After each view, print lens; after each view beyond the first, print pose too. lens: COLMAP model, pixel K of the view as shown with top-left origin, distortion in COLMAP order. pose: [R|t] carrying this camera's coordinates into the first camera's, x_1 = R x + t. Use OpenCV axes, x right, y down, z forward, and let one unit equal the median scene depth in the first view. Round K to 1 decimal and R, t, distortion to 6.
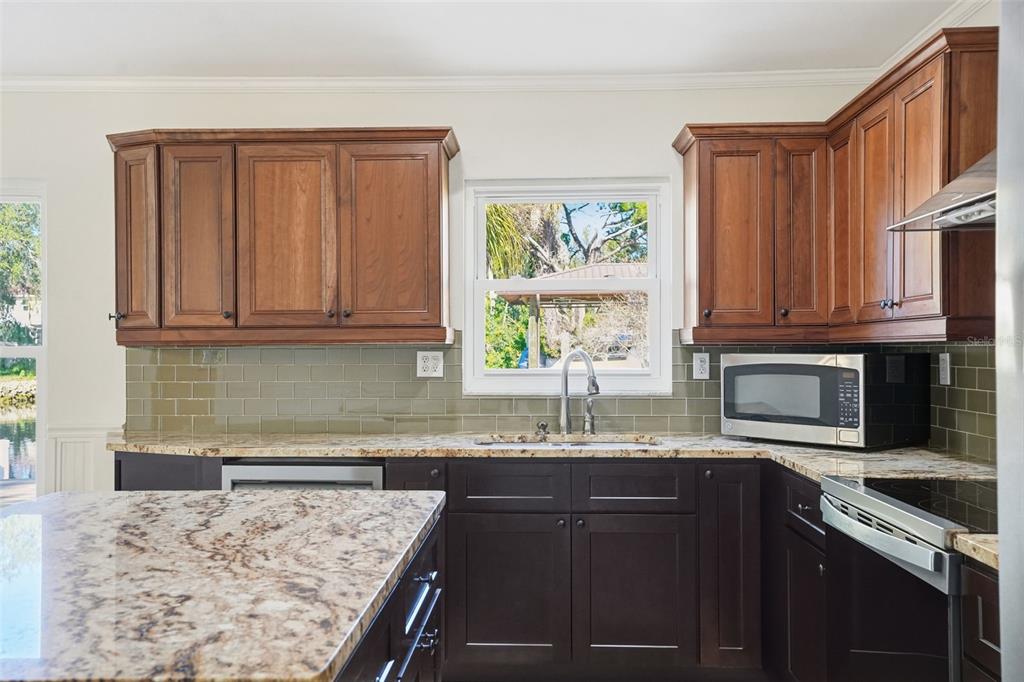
lens RADIAL K [[876.7, 0, 500.0], [0, 876.7, 346.1], [0, 0, 1]] dist [0.034425, -0.006256]
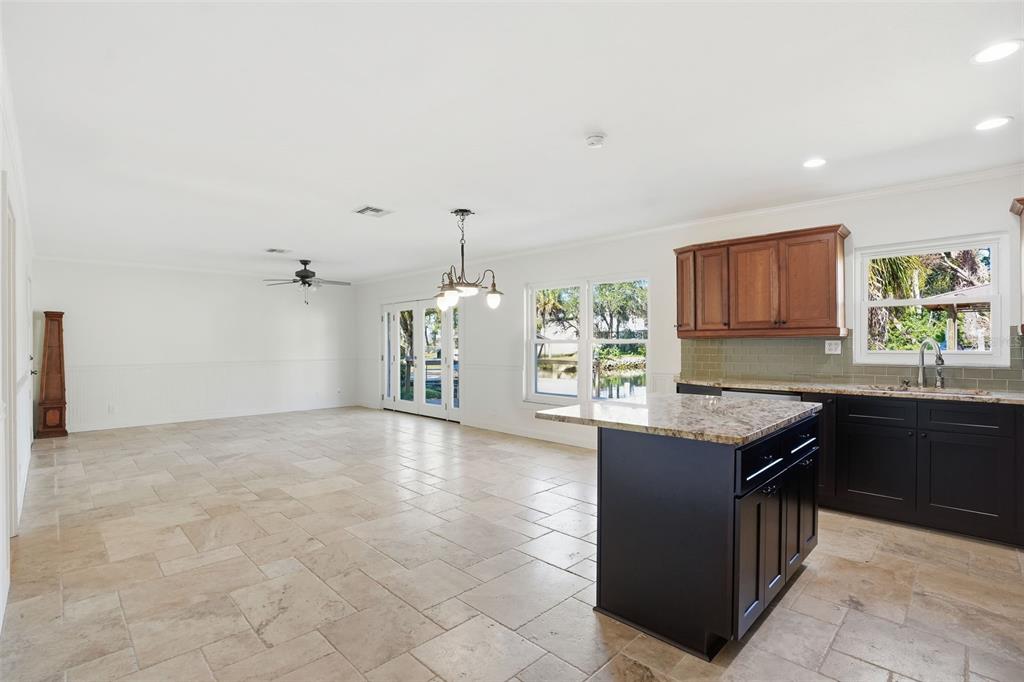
lens RADIAL K [[481.0, 0, 516.0], [0, 481.0, 341.1], [0, 0, 1]] dist [-0.044638, 0.012339]
pose [[0.745559, -0.002158, -0.666436, 0.099583], [0.002841, 0.999996, -0.000060, 0.006005], [0.666433, -0.001848, 0.745562, -0.248513]]
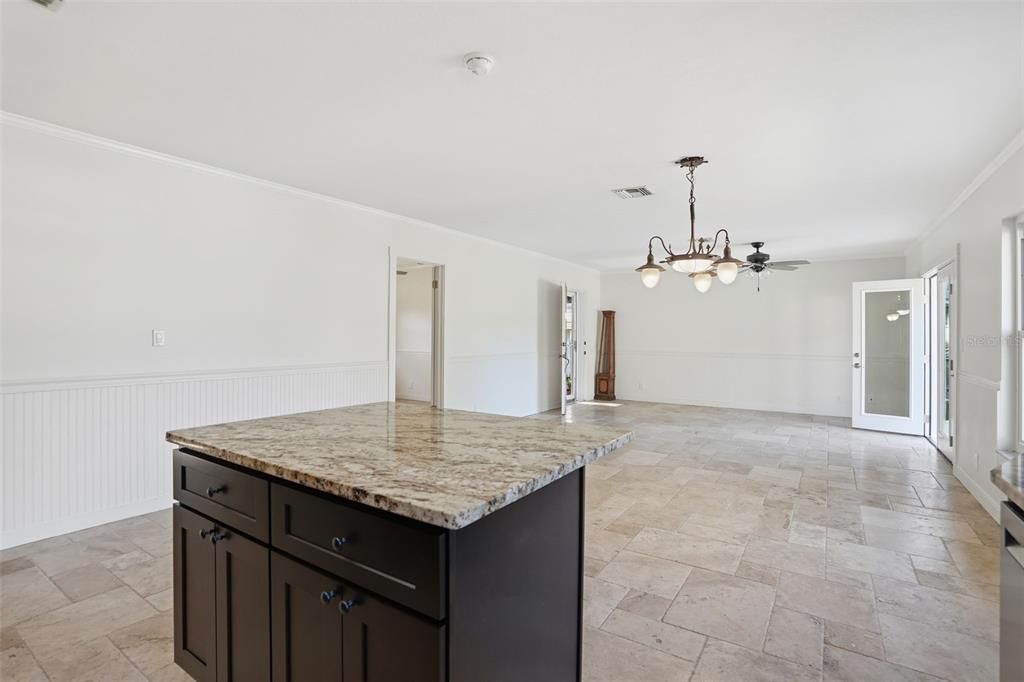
lens RADIAL K [[497.8, 0, 509.6], [0, 497.8, 325.5], [0, 0, 1]] dist [-0.072063, 0.032121]
pose [[-0.509010, -0.014409, -0.860640, 0.175897], [-0.004422, 0.999890, -0.014125, 0.007007], [0.860749, -0.003384, -0.509018, 0.811872]]
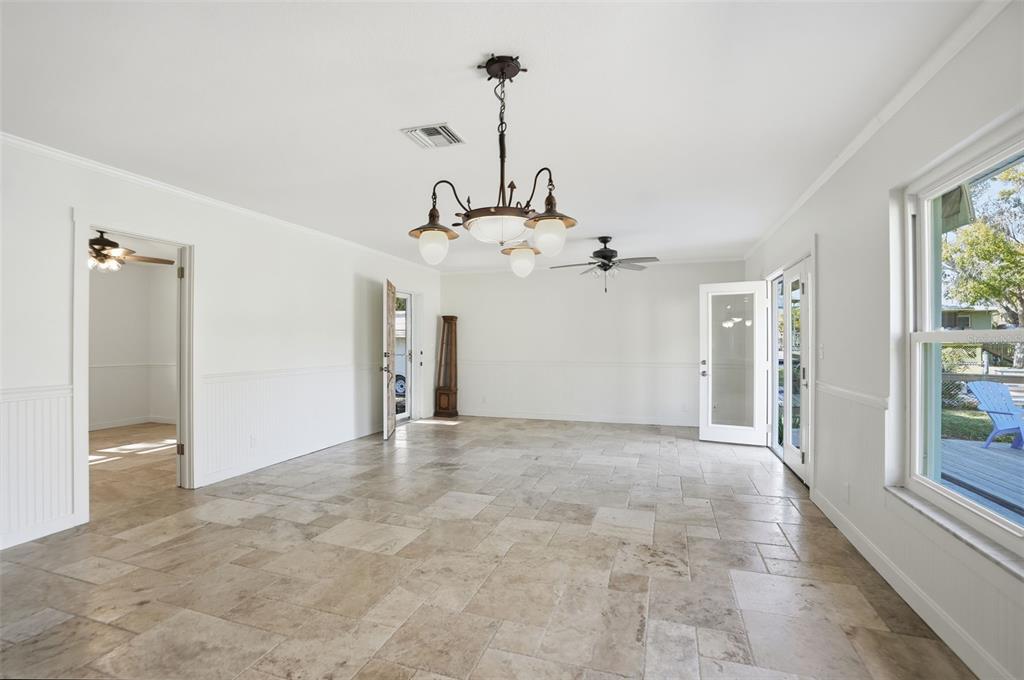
lens RADIAL K [[474.6, 0, 511.4], [0, 474.6, 342.1], [0, 0, 1]] dist [-0.040124, 0.000034]
pose [[-0.264408, 0.001320, -0.964410, -0.290502], [0.002742, 0.999996, 0.000617, 0.012476], [0.964407, -0.002481, -0.264410, 0.794597]]
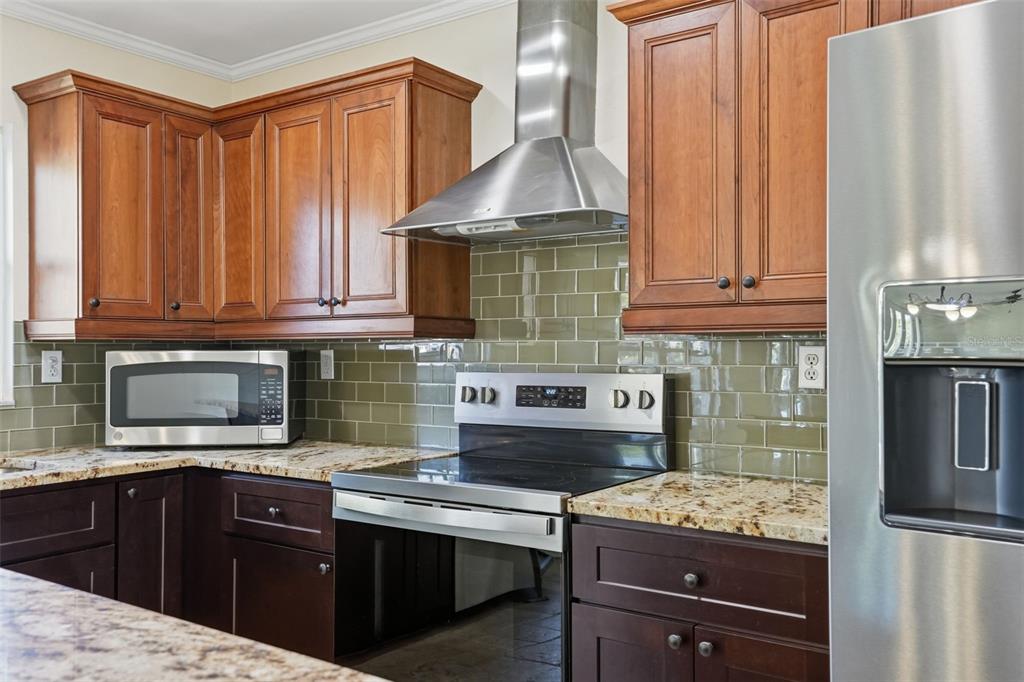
lens RADIAL K [[876.7, 0, 500.0], [0, 876.7, 346.1], [0, 0, 1]] dist [0.034425, -0.006256]
pose [[0.542919, 0.003358, 0.839778, -0.259283], [-0.001947, 0.999994, -0.002740, 0.005372], [-0.839783, -0.000148, 0.542923, 0.217243]]
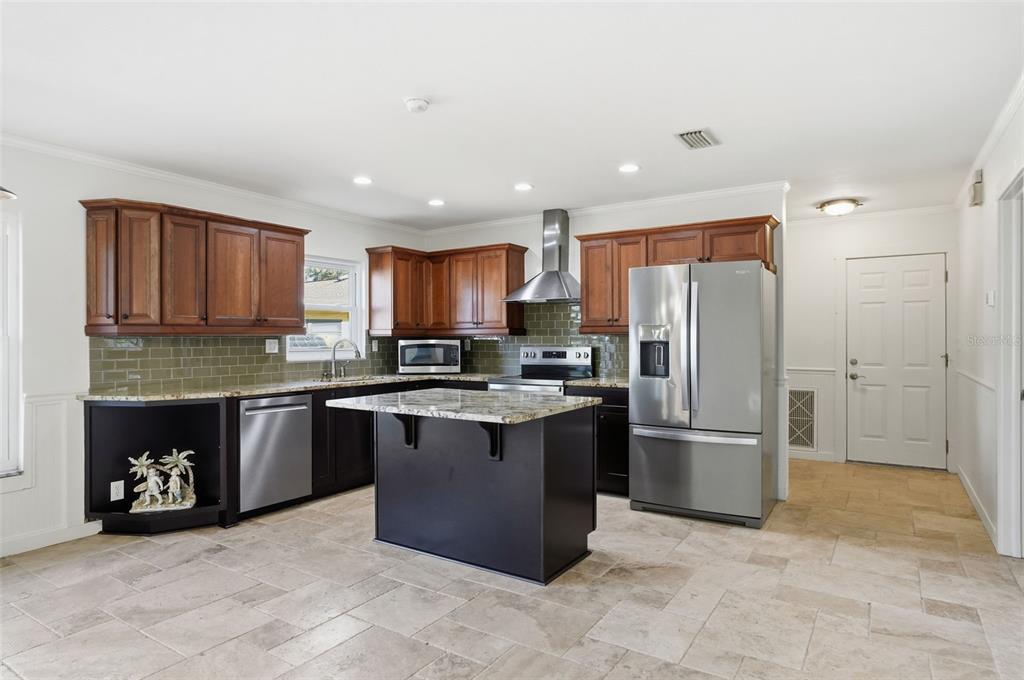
lens RADIAL K [[591.0, 0, 494.7], [0, 591.0, 339.0], [0, 0, 1]] dist [-0.042401, 0.000693]
pose [[0.521798, 0.000645, 0.853069, -1.017271], [0.000269, 1.000000, -0.000920, 0.006890], [-0.853069, 0.000710, 0.521798, -0.088759]]
